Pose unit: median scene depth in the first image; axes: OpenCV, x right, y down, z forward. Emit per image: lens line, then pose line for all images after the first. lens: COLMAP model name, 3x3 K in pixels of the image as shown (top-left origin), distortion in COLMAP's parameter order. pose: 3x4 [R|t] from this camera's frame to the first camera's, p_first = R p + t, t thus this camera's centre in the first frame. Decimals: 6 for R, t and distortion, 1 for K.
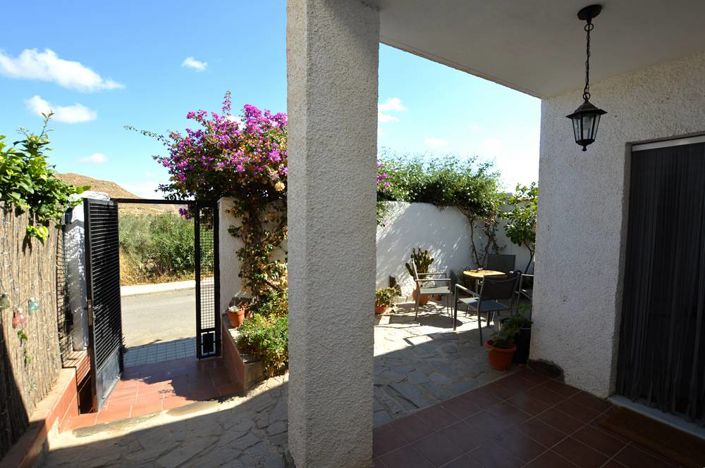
lens RADIAL K [[322.2, 0, 352.0], [0, 322.2, 236.6], [0, 0, 1]] dist [-0.024051, -0.000155]
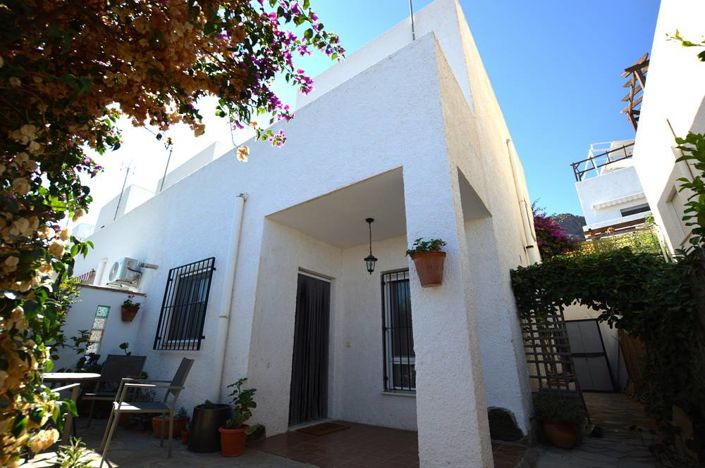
lens RADIAL K [[322.2, 0, 352.0], [0, 322.2, 236.6], [0, 0, 1]] dist [-0.024051, -0.000155]
pose [[-0.429966, 0.316169, 0.845675, -0.549767], [0.044709, 0.942985, -0.329818, 0.102561], [-0.901738, -0.104001, -0.419587, 0.917529]]
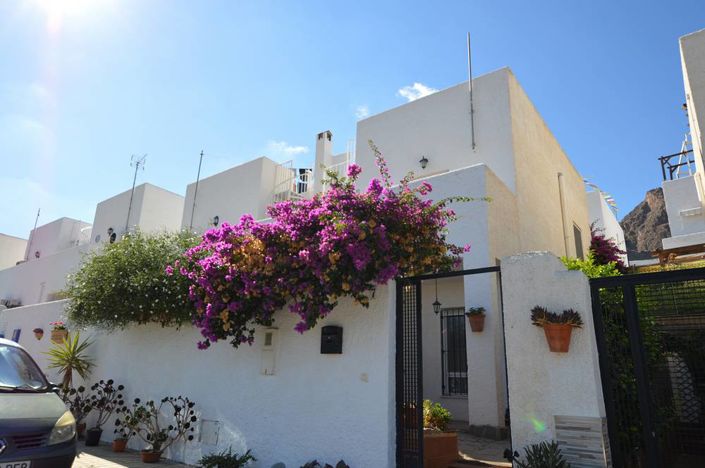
lens RADIAL K [[516.8, 0, 351.6], [0, 516.8, 221.9], [0, 0, 1]] dist [0.025866, 0.001020]
pose [[-0.427785, 0.266812, 0.863604, -1.692767], [0.018828, 0.957863, -0.286607, 0.150371], [-0.903685, -0.106347, -0.414782, 1.820924]]
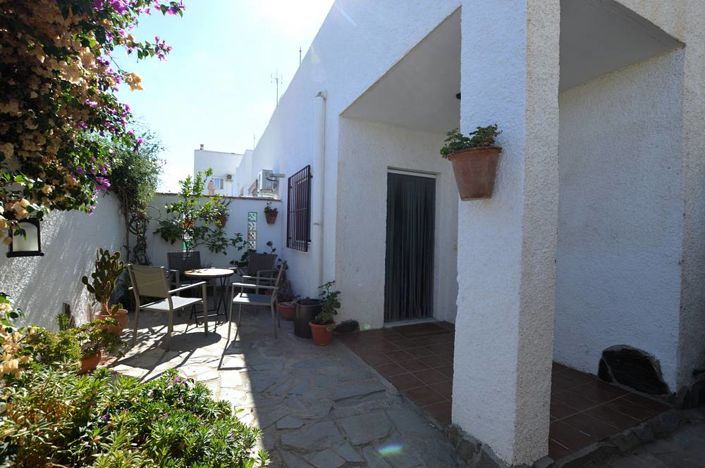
lens RADIAL K [[322.2, 0, 352.0], [0, 322.2, 236.6], [0, 0, 1]] dist [-0.024051, -0.000155]
pose [[0.093965, -0.006346, 0.995555, -0.497675], [0.034990, 0.999383, 0.003068, 0.035565], [-0.994960, 0.034547, 0.094129, 0.626421]]
